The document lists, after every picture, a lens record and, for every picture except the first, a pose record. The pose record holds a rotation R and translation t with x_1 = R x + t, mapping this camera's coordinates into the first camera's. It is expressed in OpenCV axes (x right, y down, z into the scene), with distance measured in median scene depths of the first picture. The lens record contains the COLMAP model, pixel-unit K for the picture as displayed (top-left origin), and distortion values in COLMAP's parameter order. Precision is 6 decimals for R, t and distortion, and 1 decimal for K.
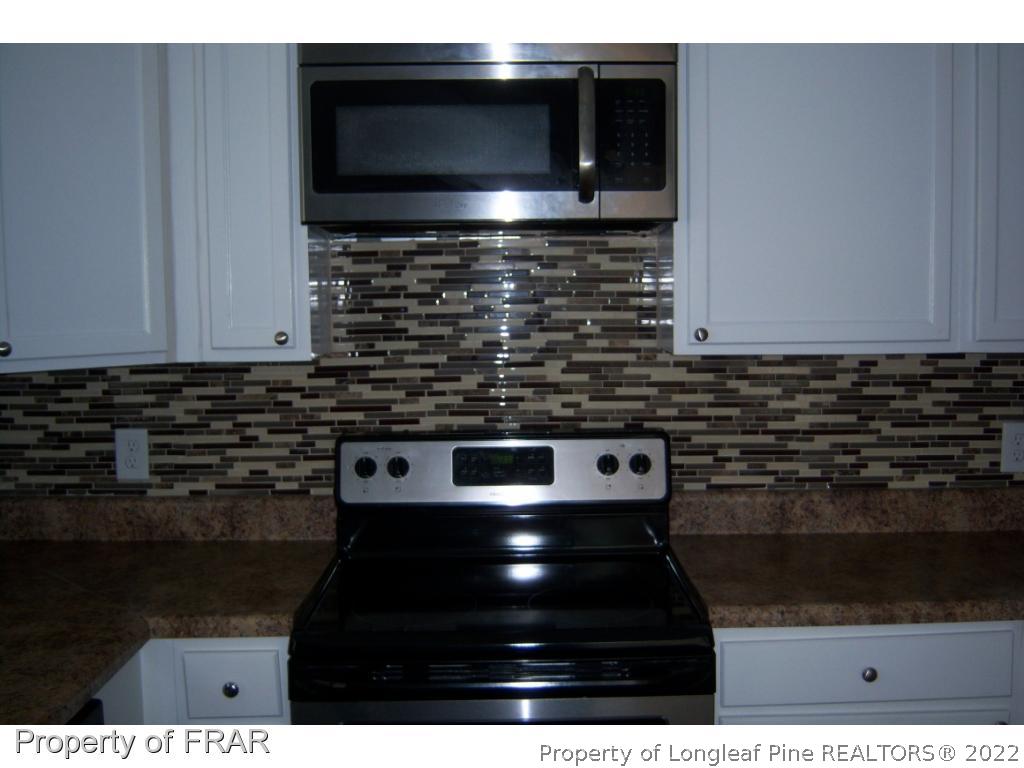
lens RADIAL K [[1096.1, 0, 512.5], [0, 1096.1, 388.9], [0, 0, 1]] dist [-0.093428, 0.000000]
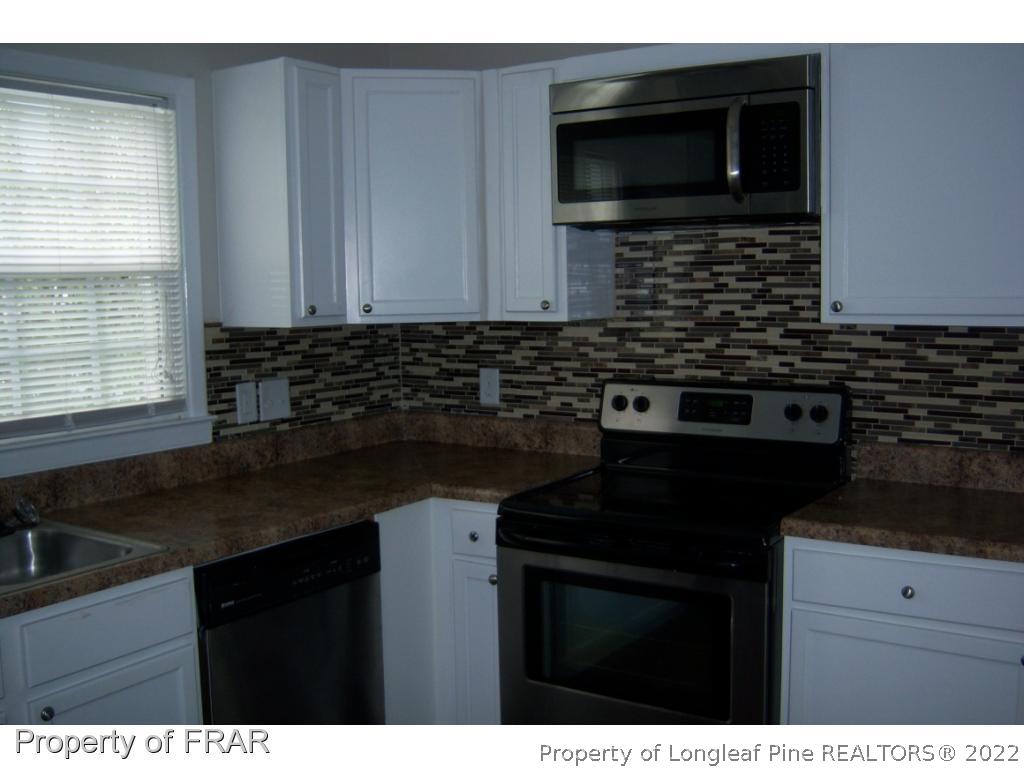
lens RADIAL K [[1096.1, 0, 511.4], [0, 1096.1, 389.4], [0, 0, 1]] dist [-0.093428, 0.000000]
pose [[0.827332, 0.053827, -0.559128, 0.482065], [-0.042927, 0.998546, 0.032610, 0.016191], [0.560070, -0.002978, 0.828440, -0.180686]]
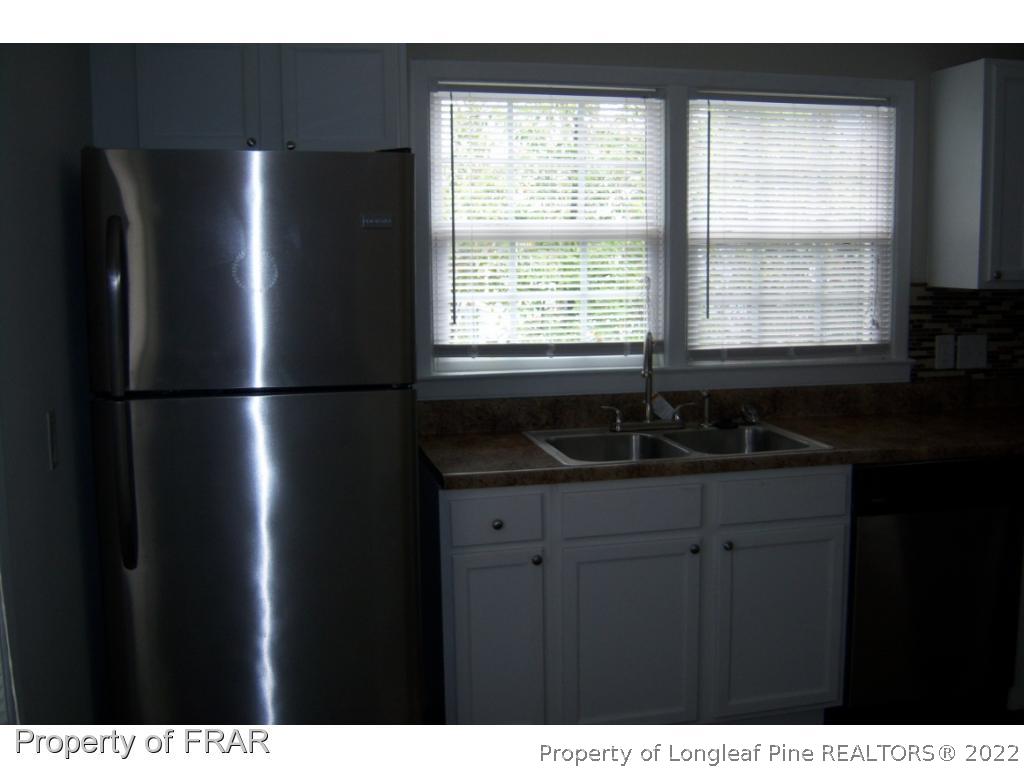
lens RADIAL K [[1096.1, 0, 511.1], [0, 1096.1, 382.3], [0, 0, 1]] dist [-0.093428, 0.000000]
pose [[0.232717, 0.126437, -0.964291, 0.907294], [-0.084710, 0.990380, 0.109414, 0.015758], [0.968848, 0.056222, 0.241189, -0.249764]]
